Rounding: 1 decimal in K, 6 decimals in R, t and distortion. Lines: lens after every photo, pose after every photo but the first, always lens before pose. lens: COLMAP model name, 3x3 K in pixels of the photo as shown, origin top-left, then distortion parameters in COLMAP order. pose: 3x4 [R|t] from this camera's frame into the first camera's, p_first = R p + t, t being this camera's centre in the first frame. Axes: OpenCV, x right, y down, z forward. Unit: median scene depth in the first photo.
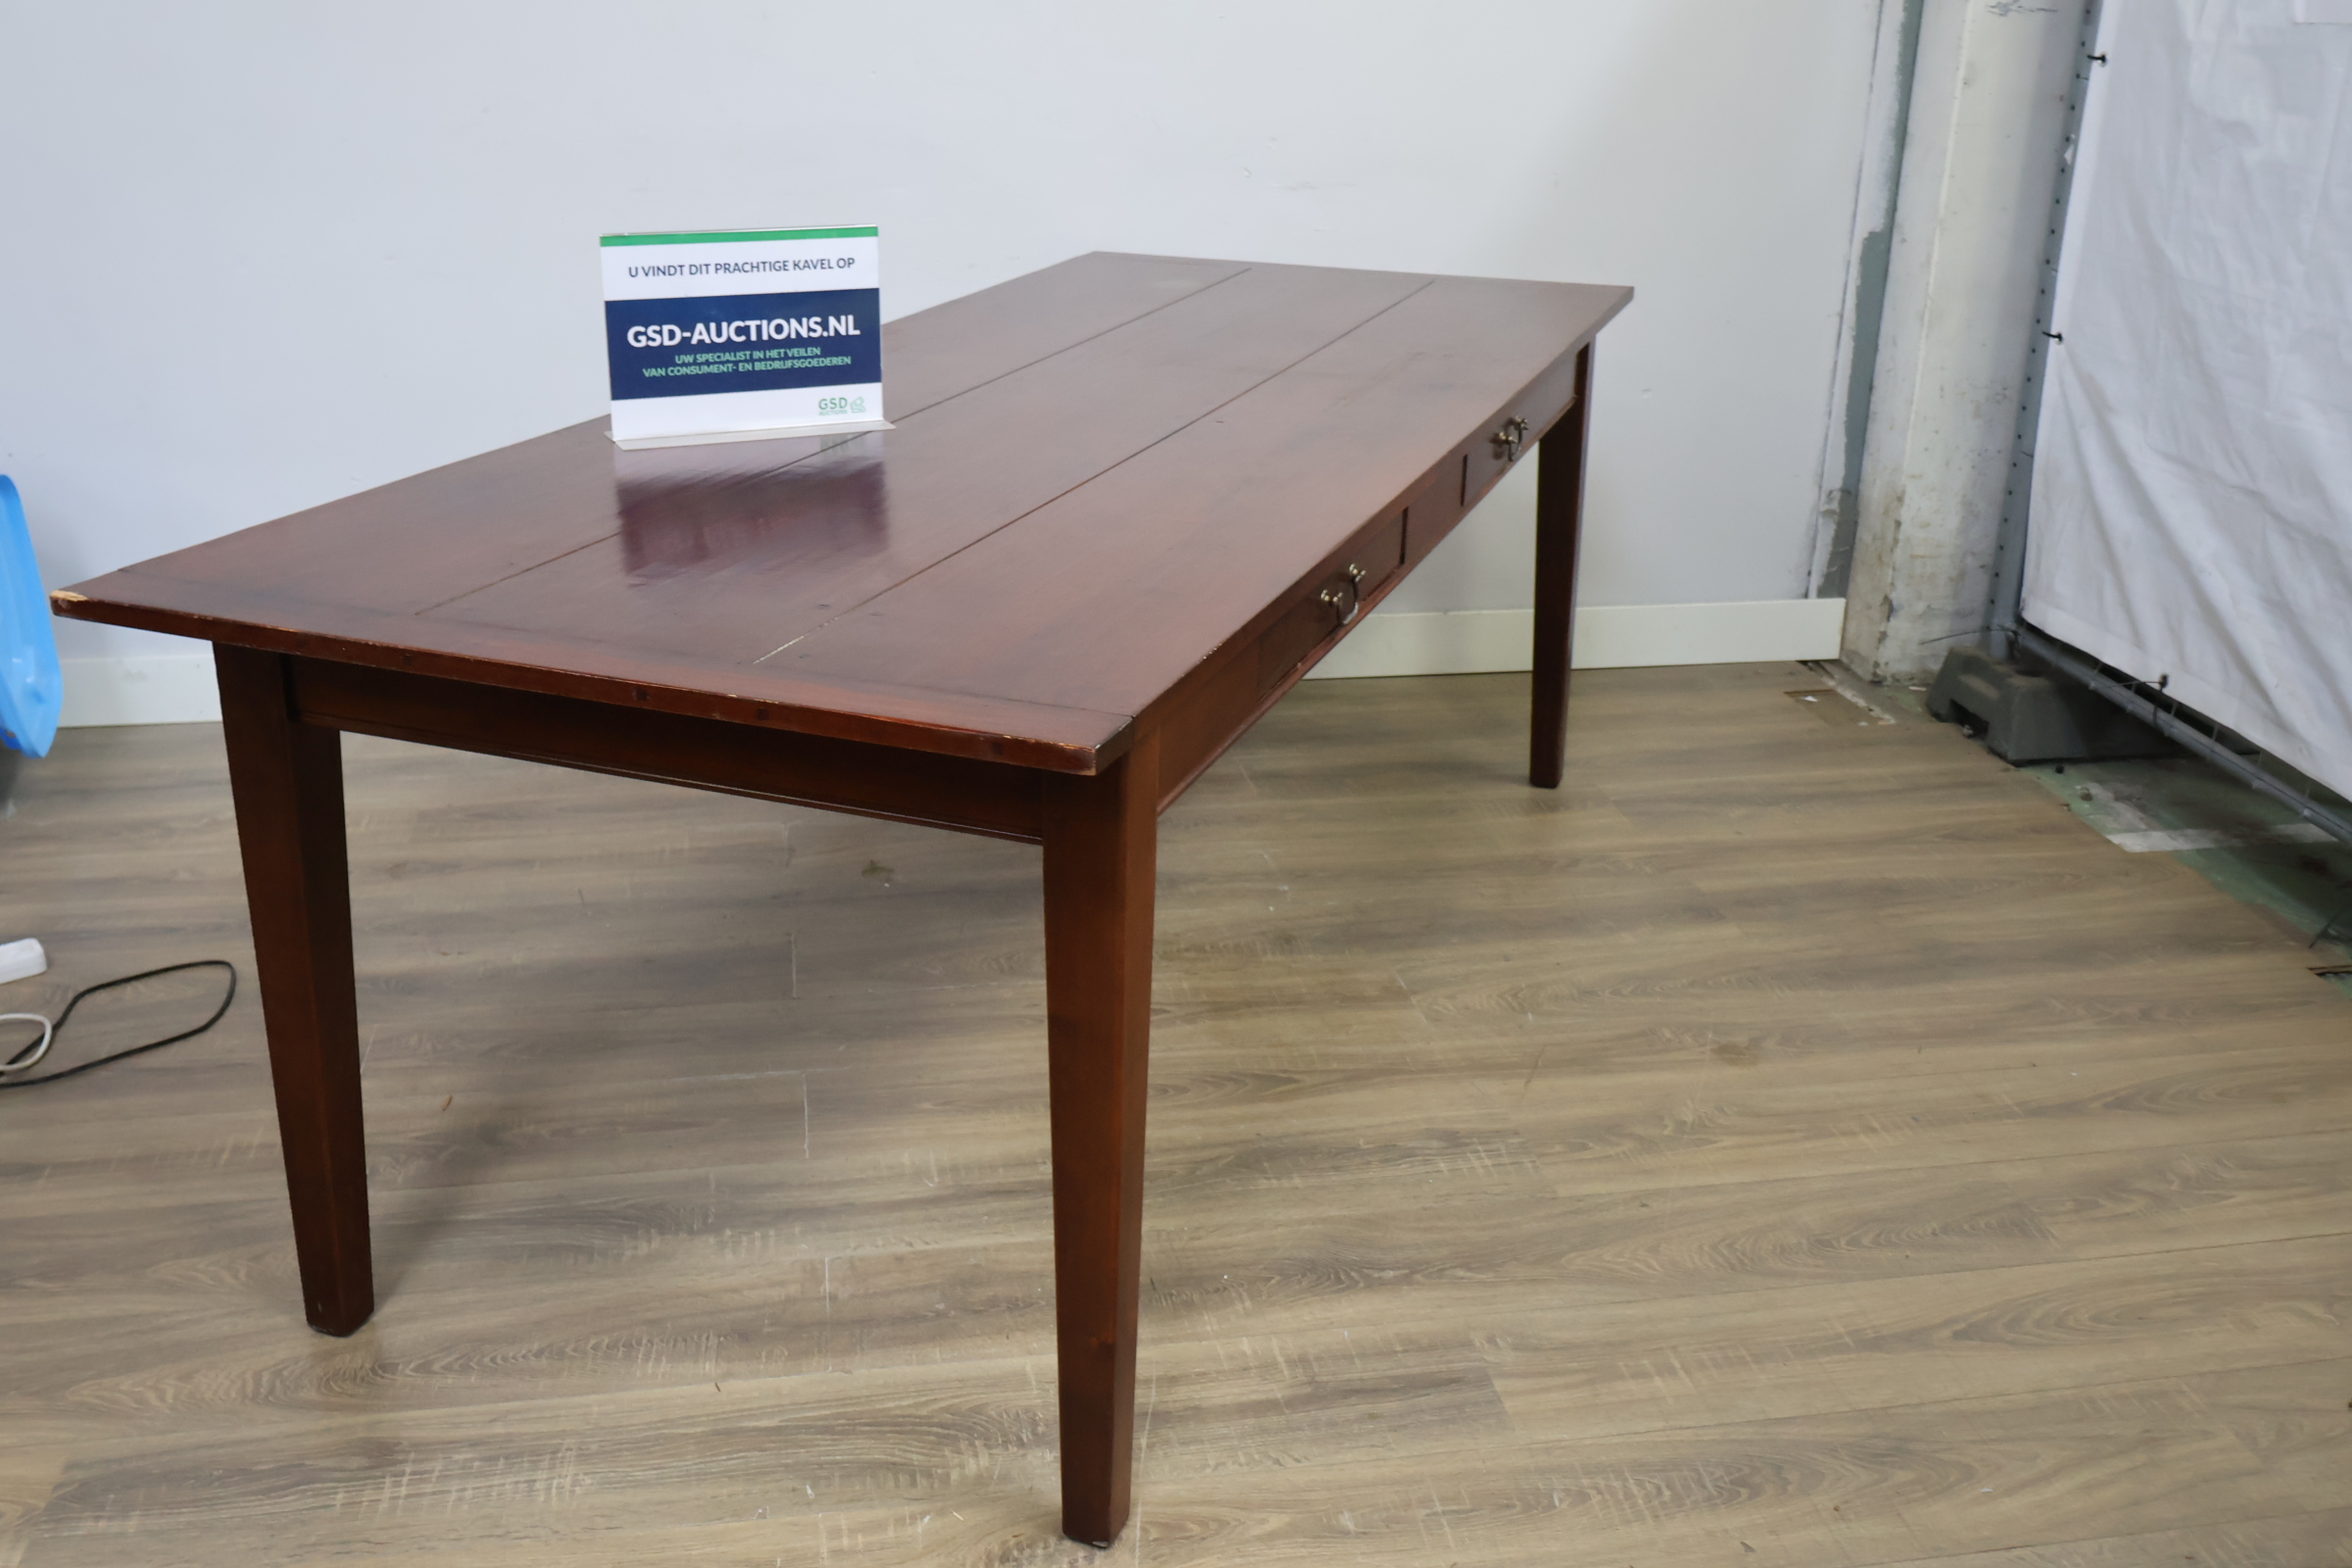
lens RADIAL K [[2135.0, 0, 1154.5], [0, 2135.0, 778.6], [0, 0, 1]] dist [-0.007269, 0.000000]
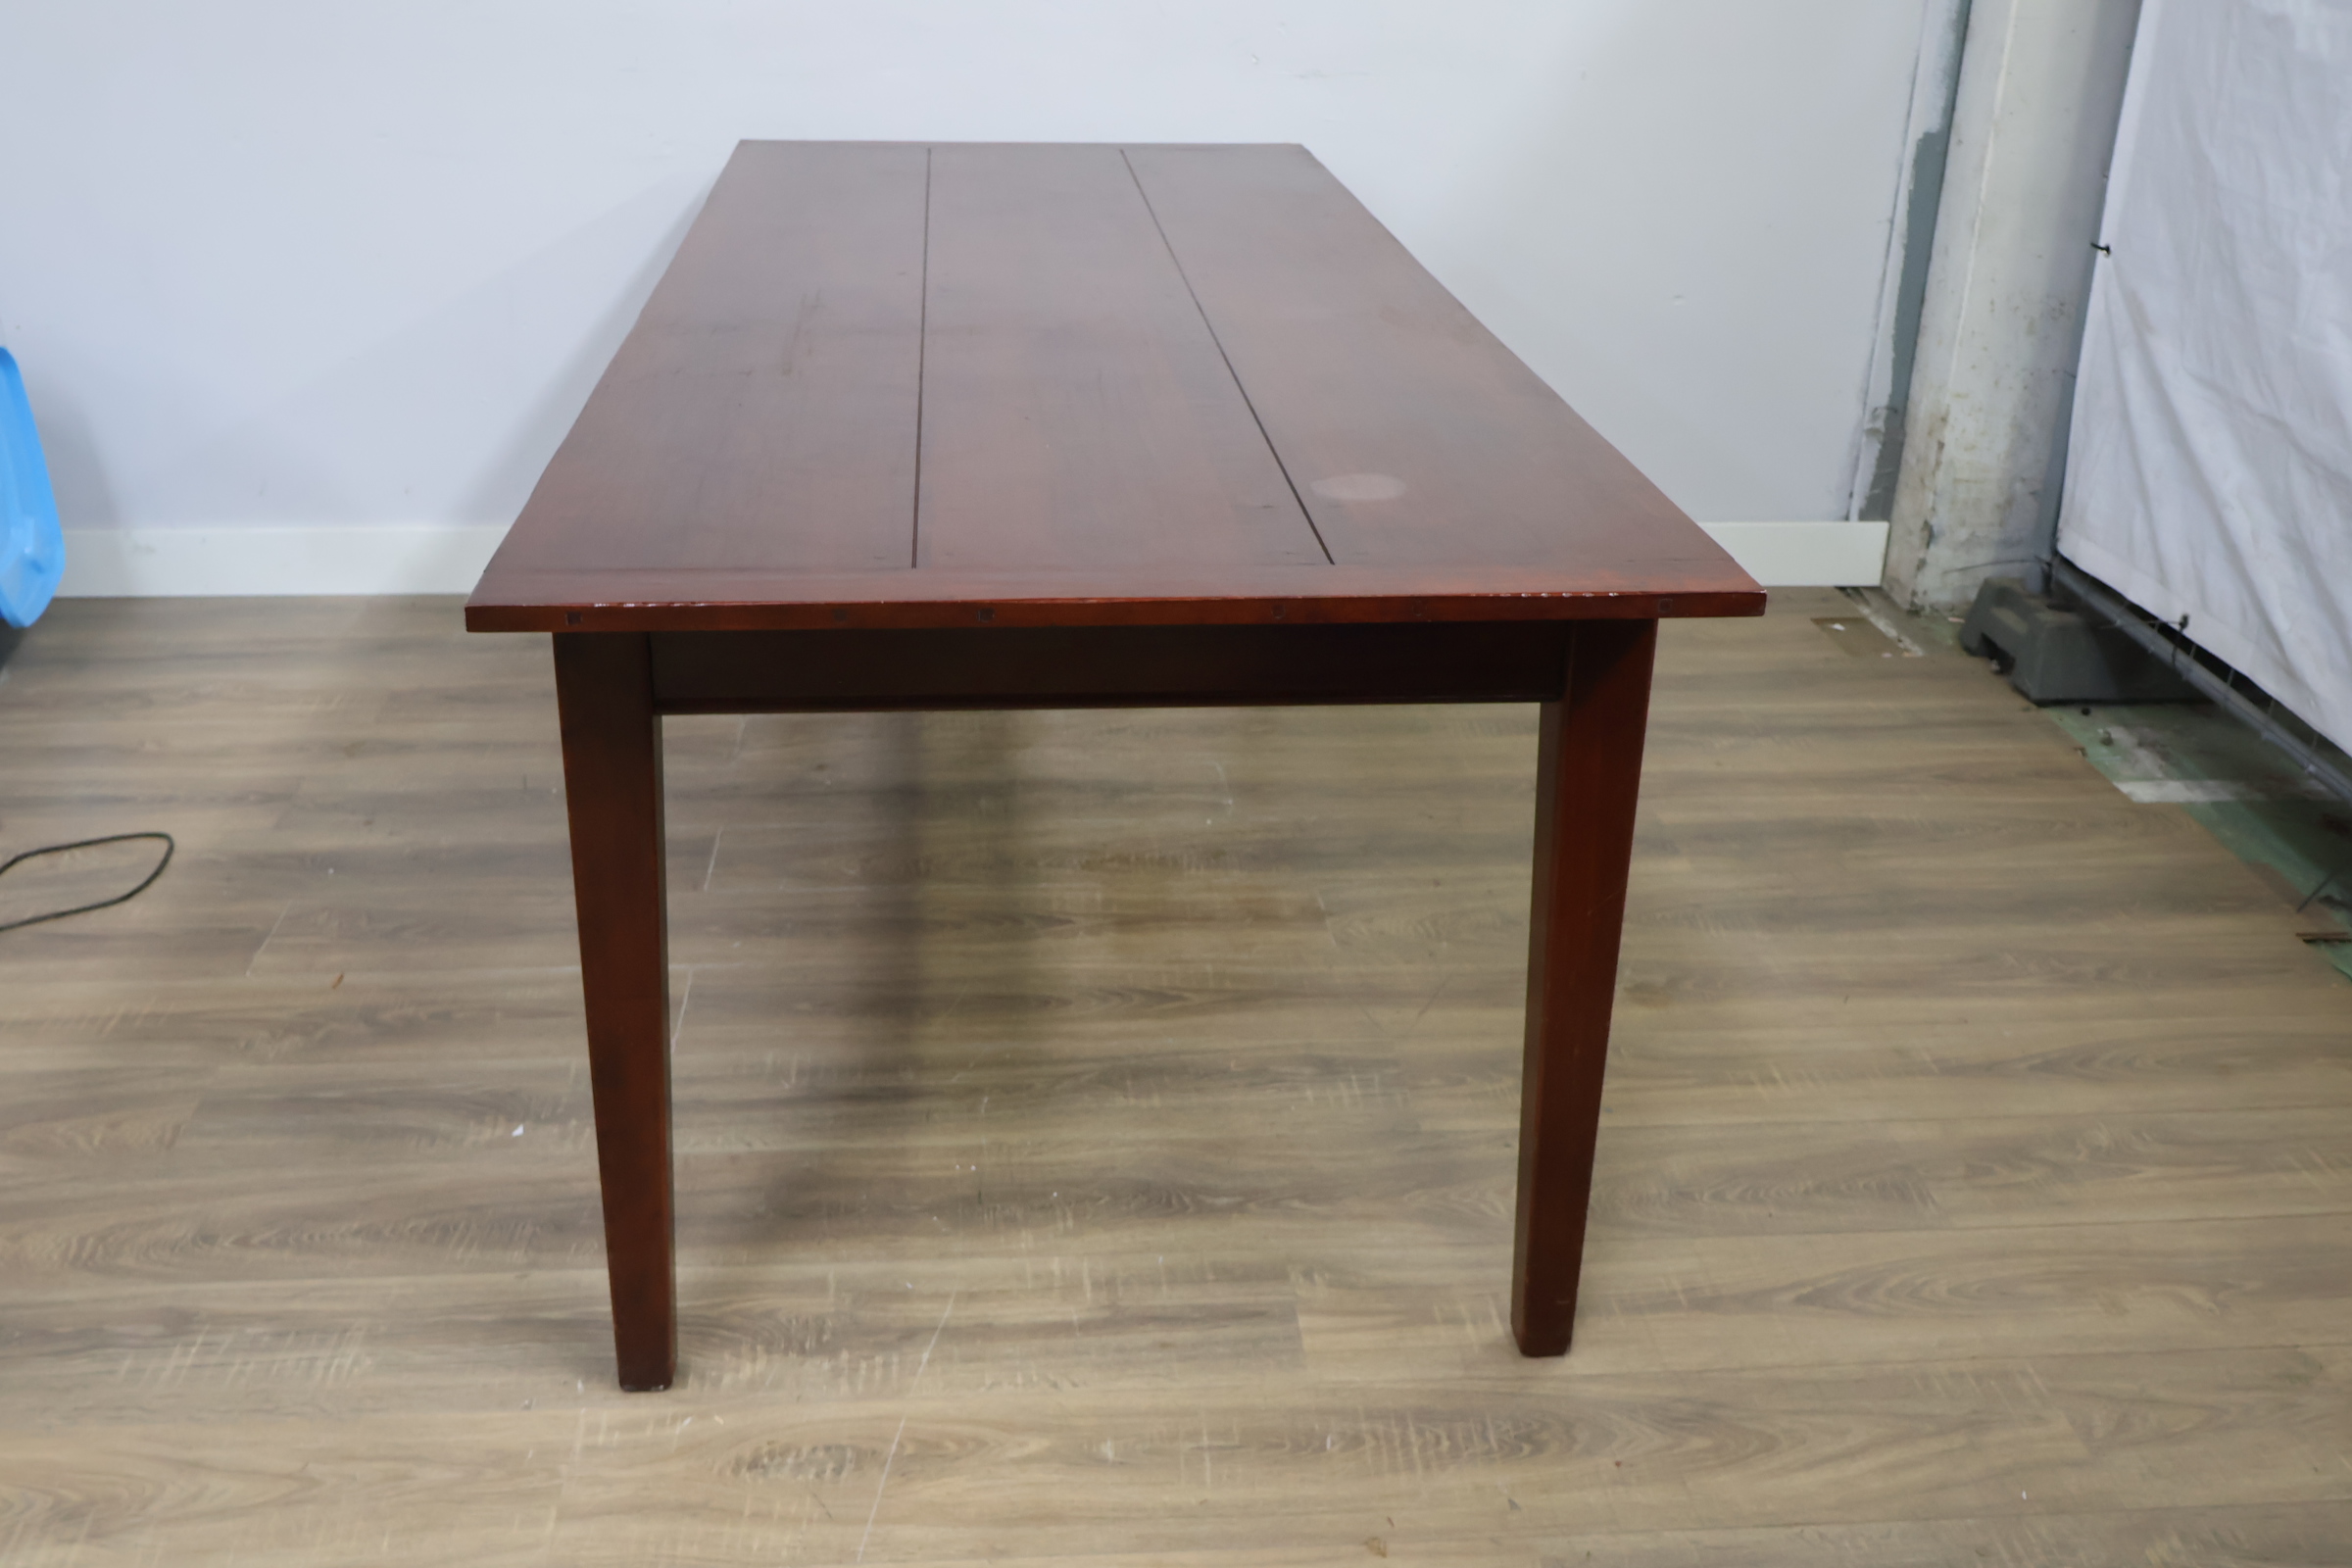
lens RADIAL K [[2135.0, 0, 1162.4], [0, 2135.0, 792.7], [0, 0, 1]] dist [-0.007269, 0.000000]
pose [[0.995779, 0.041200, -0.082016, 0.109044], [-0.036866, 0.997878, 0.053667, -0.004349], [0.084053, -0.050417, 0.995185, 0.024121]]
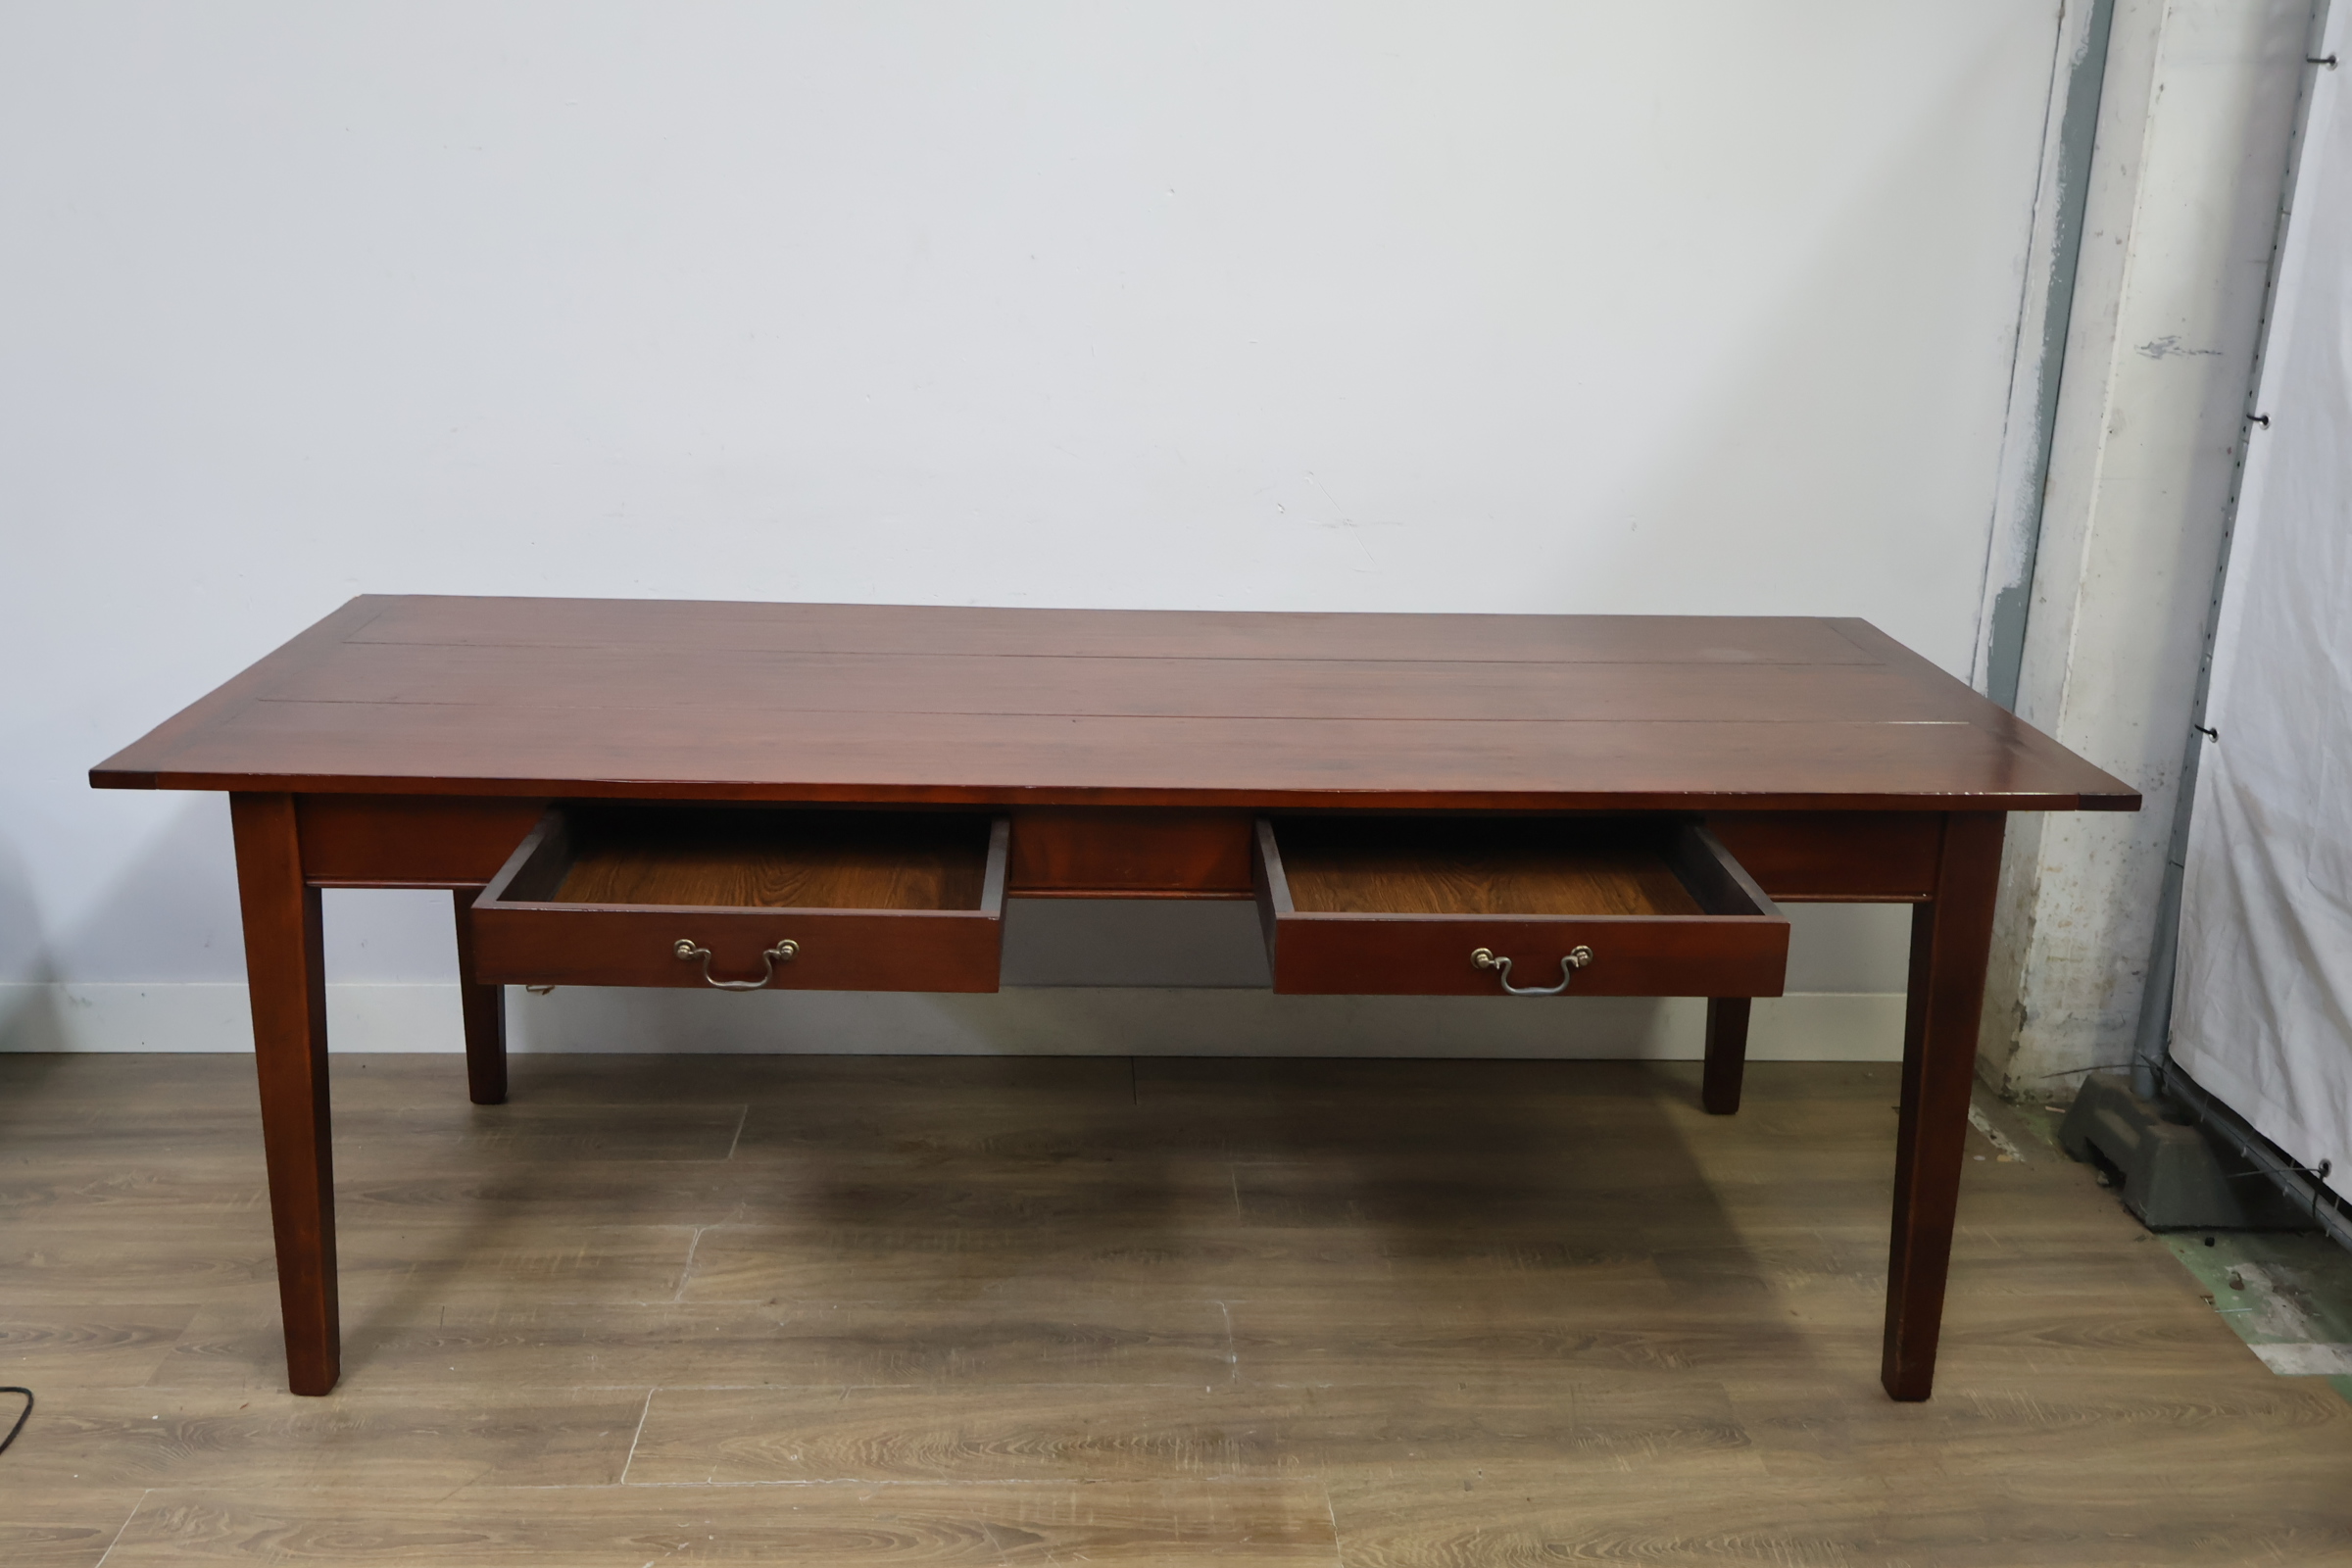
lens RADIAL K [[2135.0, 0, 1167.0], [0, 2135.0, 800.8], [0, 0, 1]] dist [-0.007269, 0.000000]
pose [[0.992368, 0.044333, -0.115066, 0.121692], [-0.052937, 0.995939, -0.072826, -0.107402], [0.111370, 0.078361, 0.990685, 0.126354]]
